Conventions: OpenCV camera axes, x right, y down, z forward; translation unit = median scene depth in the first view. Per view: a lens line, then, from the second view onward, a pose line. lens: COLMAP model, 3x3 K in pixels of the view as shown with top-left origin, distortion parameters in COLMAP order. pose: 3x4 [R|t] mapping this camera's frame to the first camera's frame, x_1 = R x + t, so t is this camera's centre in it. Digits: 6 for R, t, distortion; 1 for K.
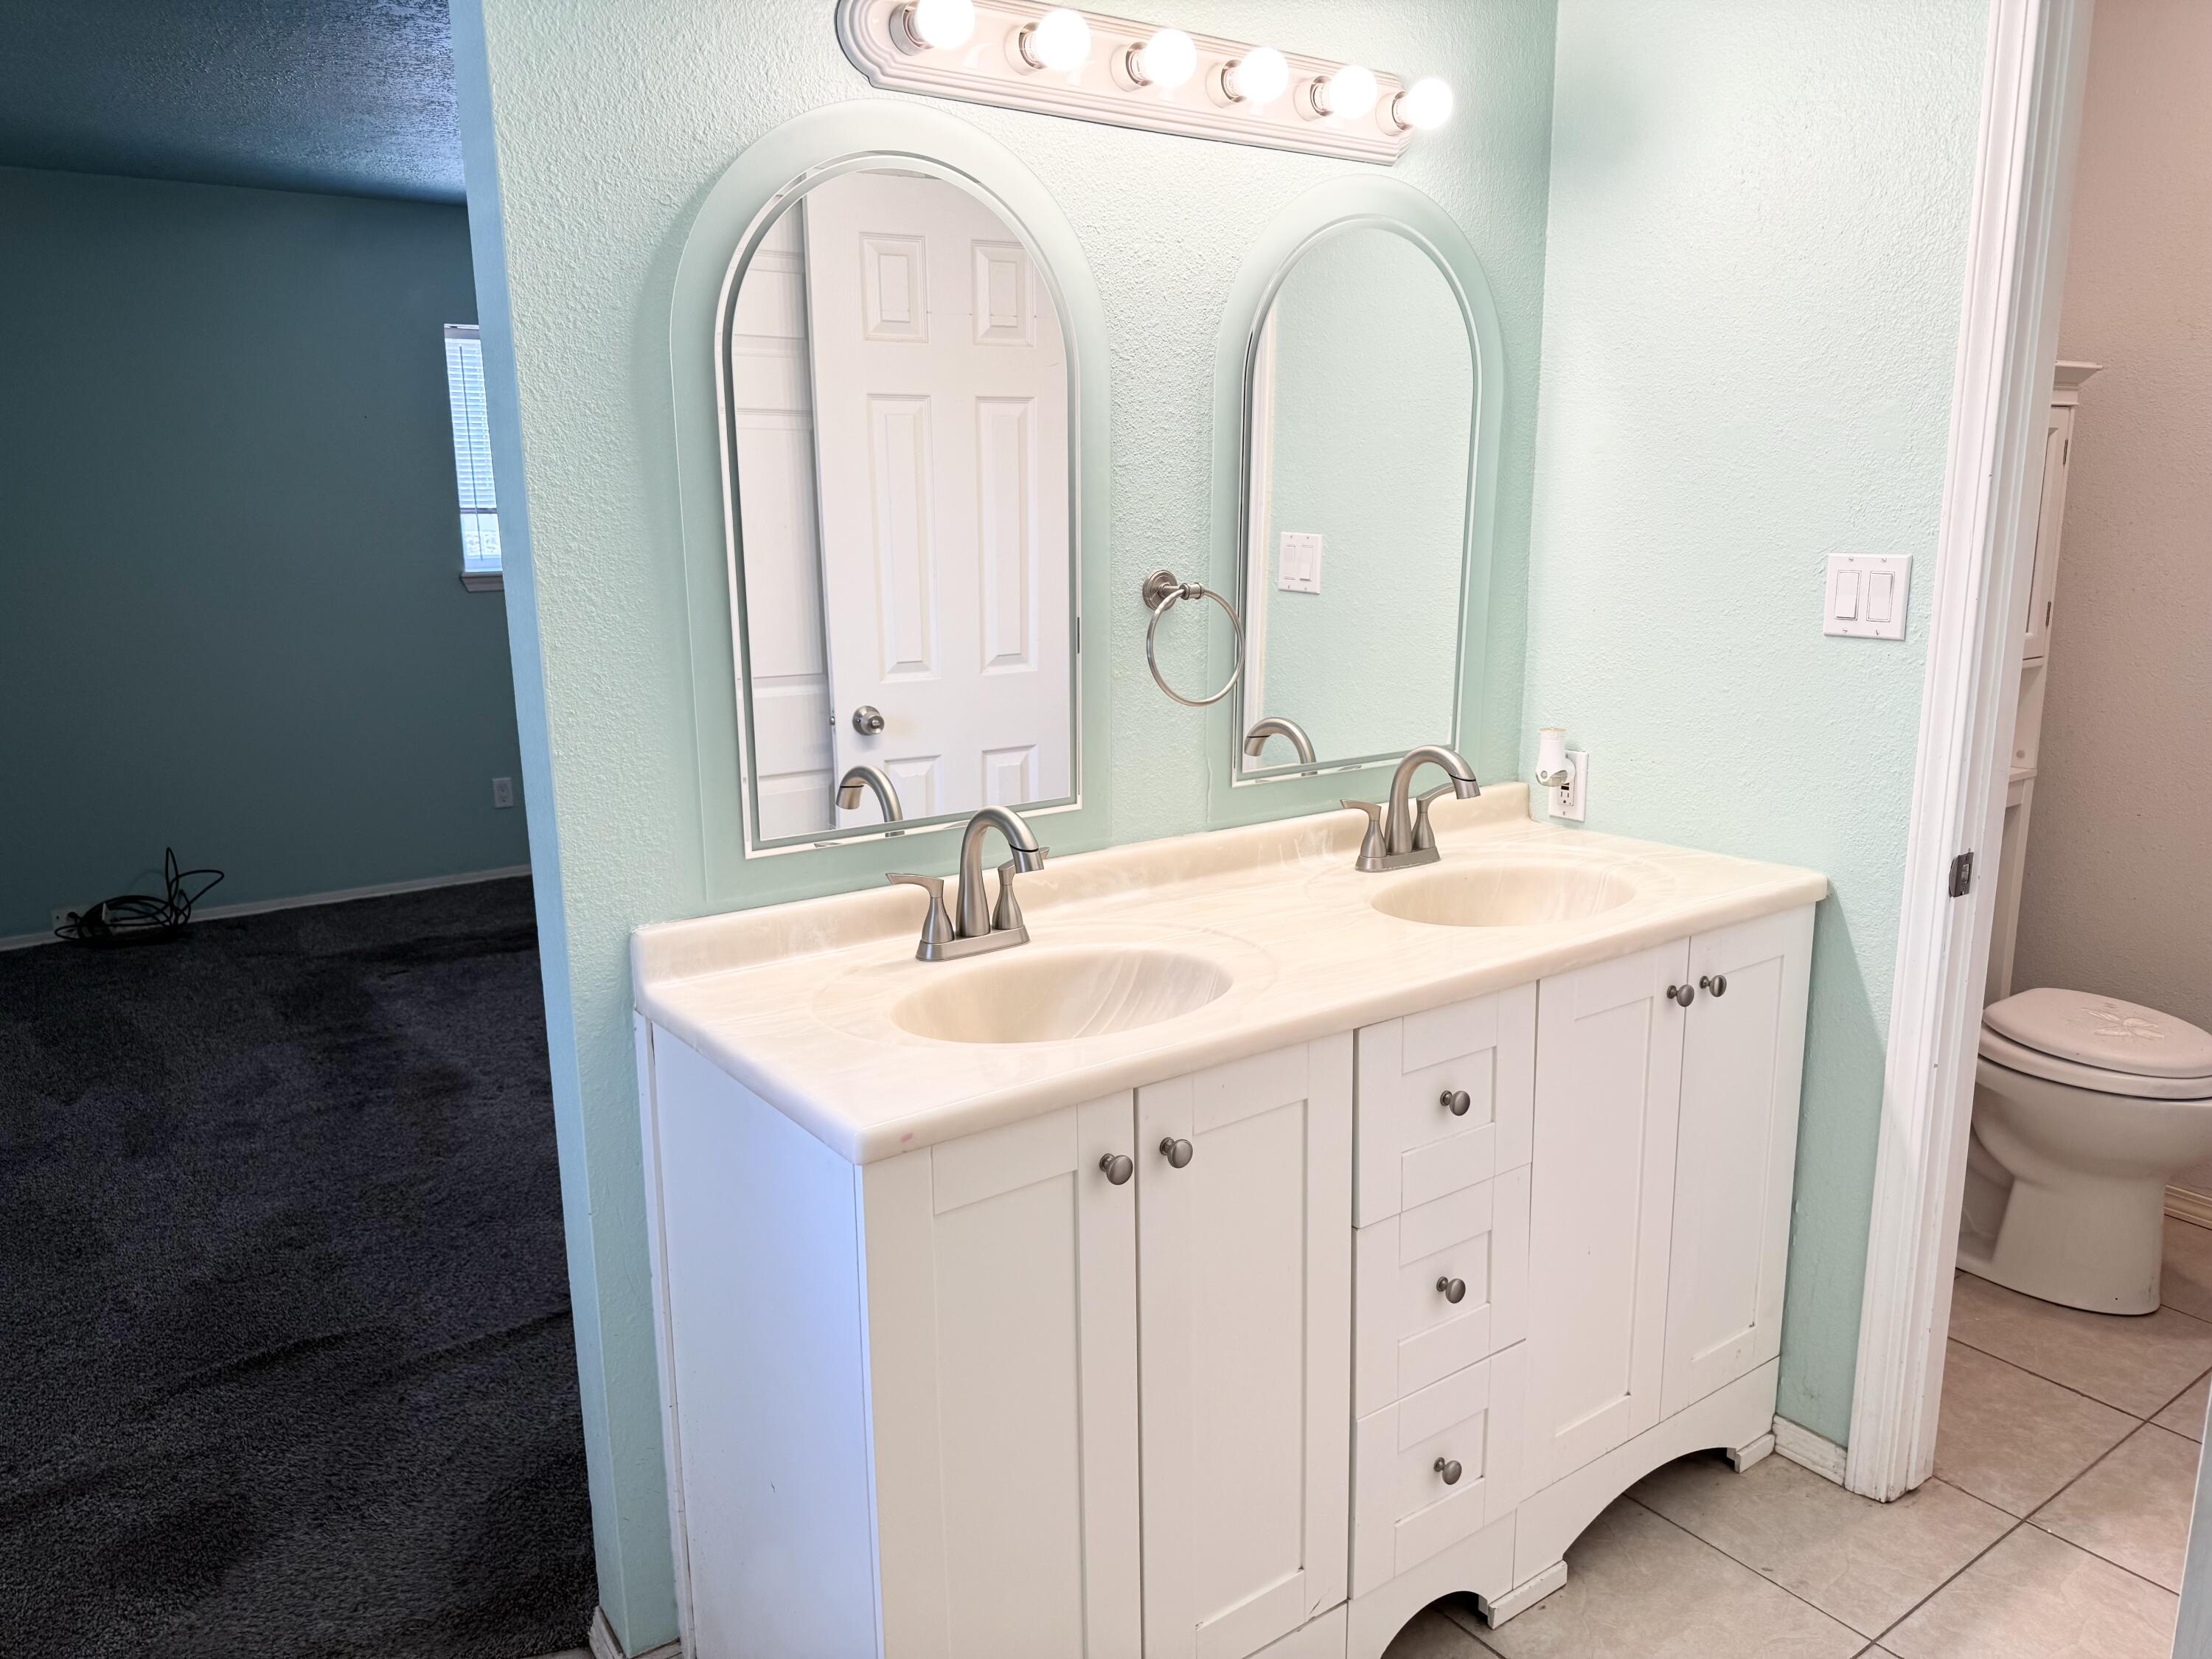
lens RADIAL K [[1542.6, 0, 1098.8], [0, 1542.6, 843.2], [0, 0, 1]] dist [-0.000673, 0.002949]
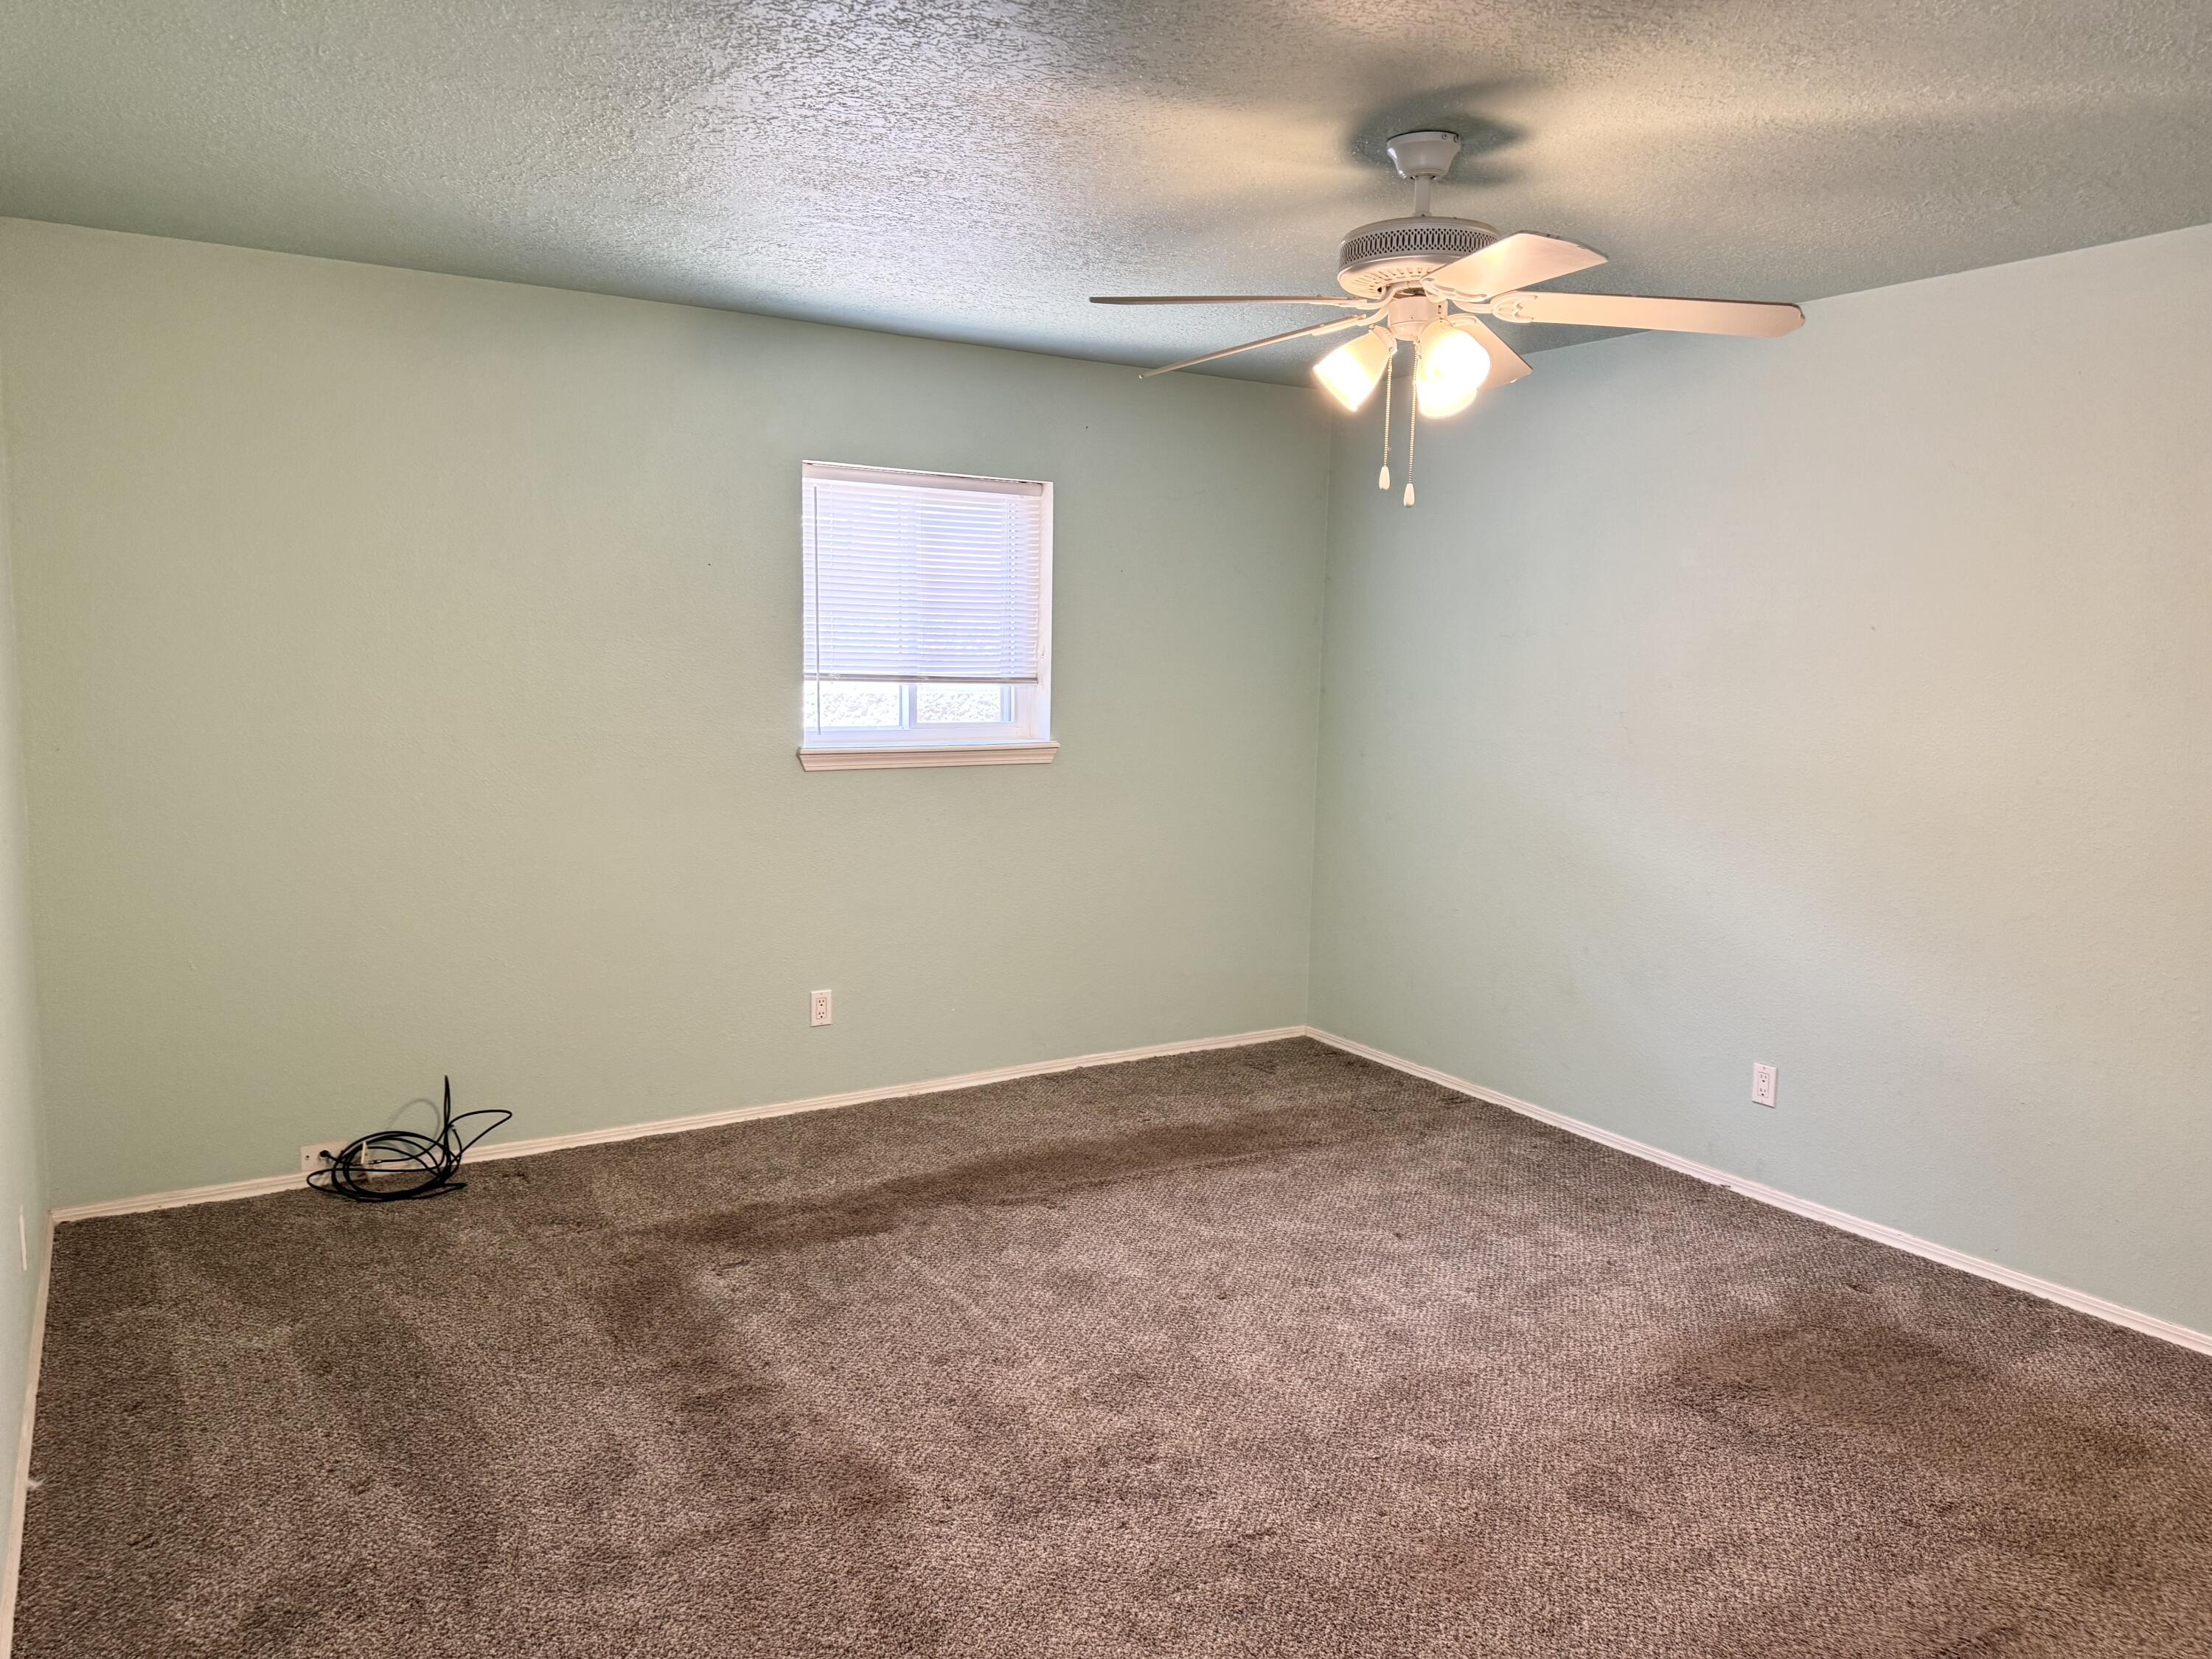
lens RADIAL K [[1542.6, 0, 1114.3], [0, 1542.6, 830.2], [0, 0, 1]] dist [-0.000673, 0.002949]
pose [[0.997646, 0.027541, -0.062797, -0.207715], [-0.033305, 0.995141, -0.092660, -0.065101], [0.059940, 0.094533, 0.993716, 0.202172]]
